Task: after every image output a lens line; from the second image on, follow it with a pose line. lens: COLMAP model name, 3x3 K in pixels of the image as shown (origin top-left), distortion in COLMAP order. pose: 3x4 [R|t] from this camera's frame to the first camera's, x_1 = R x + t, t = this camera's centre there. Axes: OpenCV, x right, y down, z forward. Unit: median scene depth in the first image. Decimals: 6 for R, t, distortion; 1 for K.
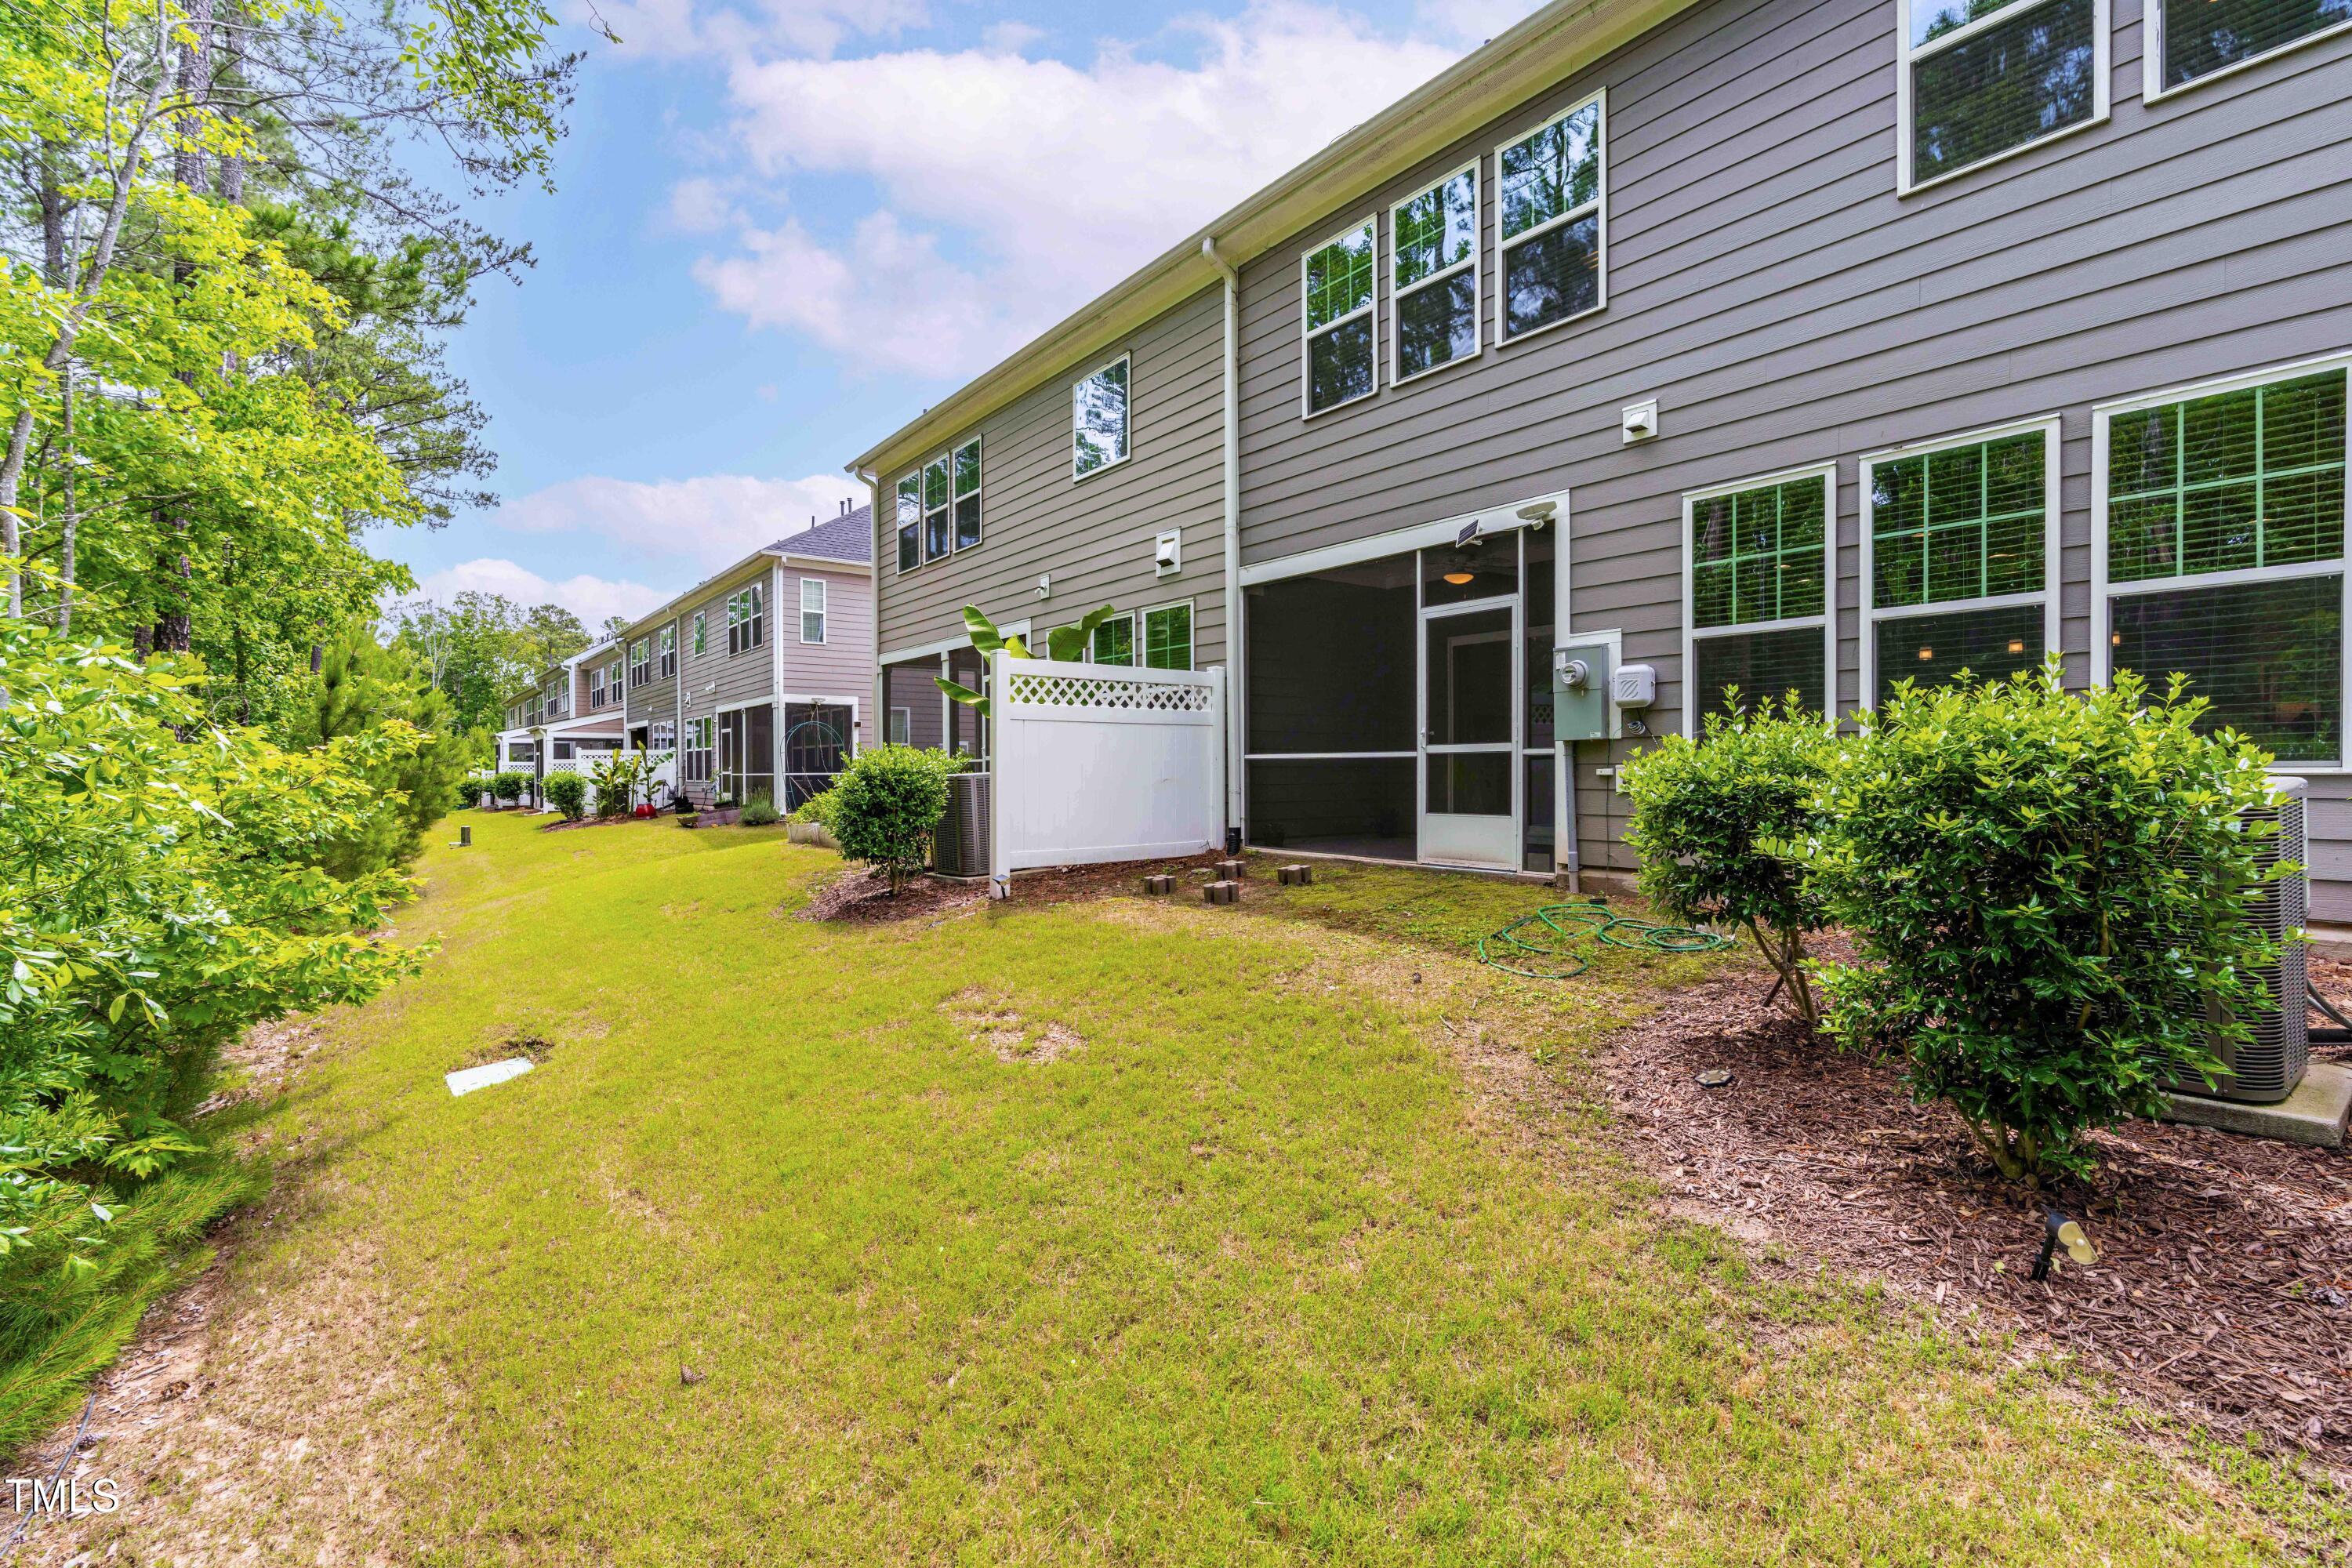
lens RADIAL K [[1061.7, 0, 1176.0], [0, 1061.7, 784.0], [0, 0, 1]] dist [-0.000226, 0.000457]
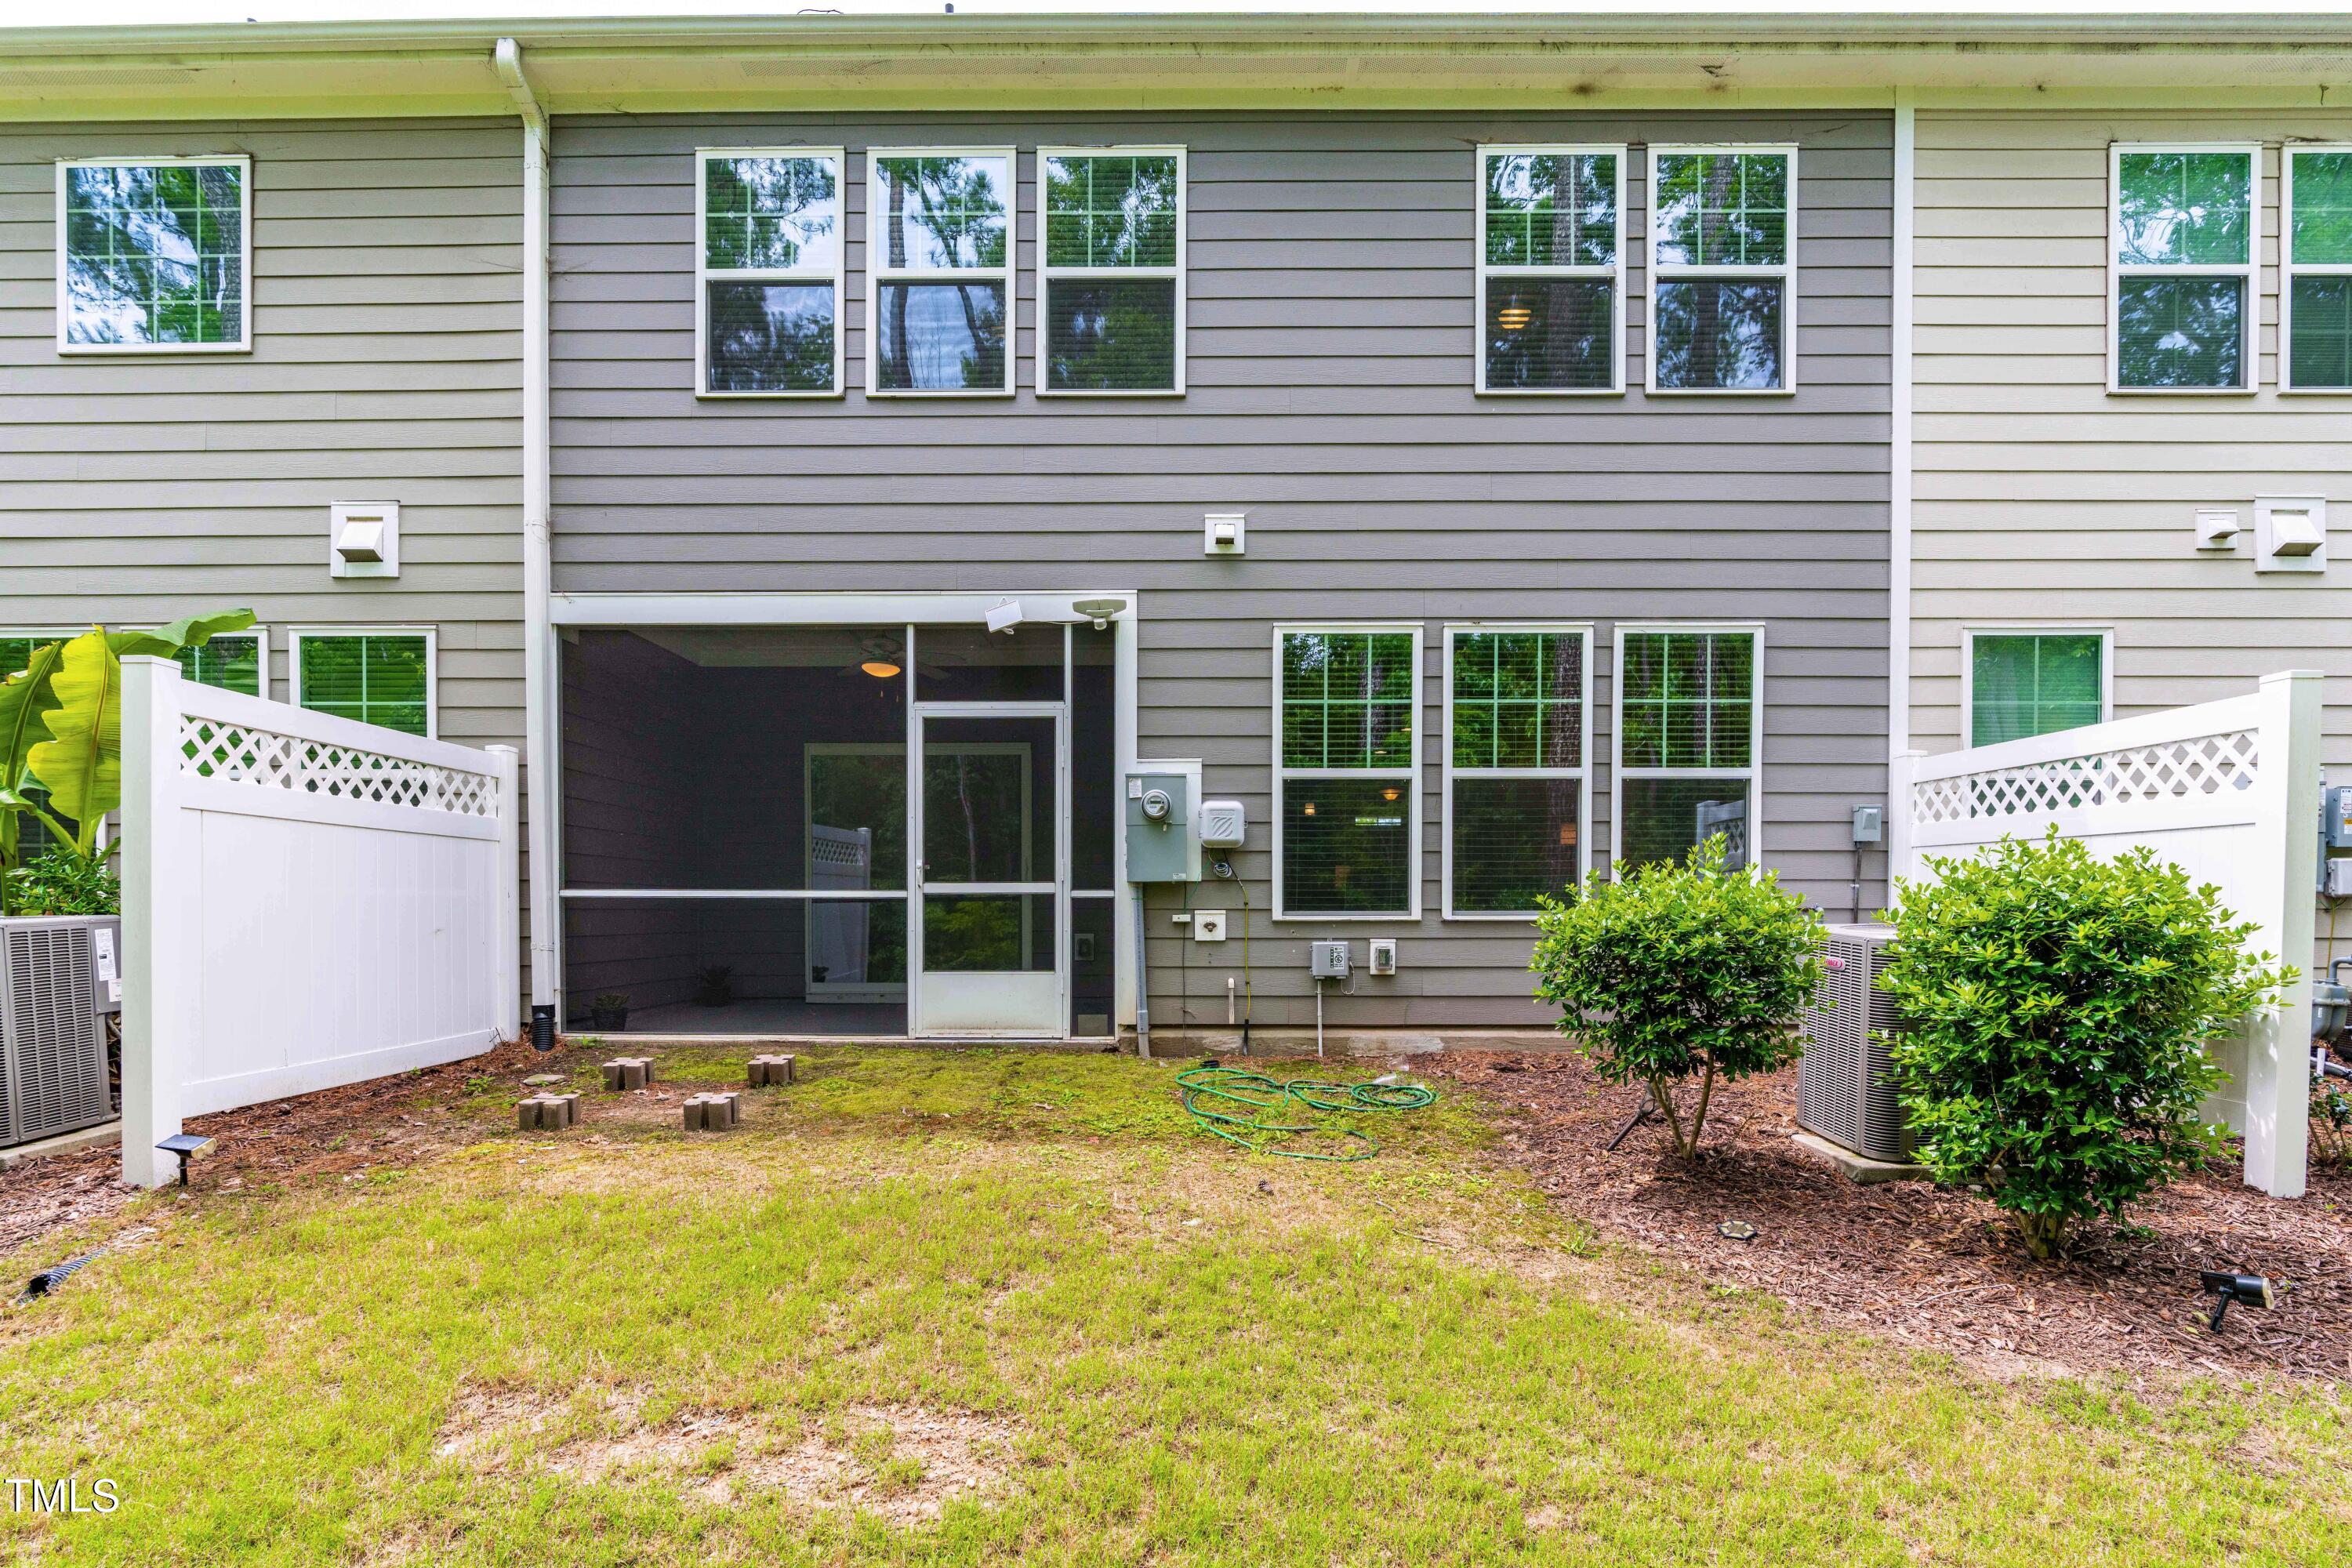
lens RADIAL K [[1114.3, 0, 1173.6], [0, 1114.3, 938.1], [0, 0, 1]] dist [-0.002469, 0.000202]
pose [[0.617409, -0.009670, 0.786583, -0.306861], [0.006578, 0.999953, 0.007129, -0.001309], [-0.786615, 0.000773, 0.617444, 0.393380]]
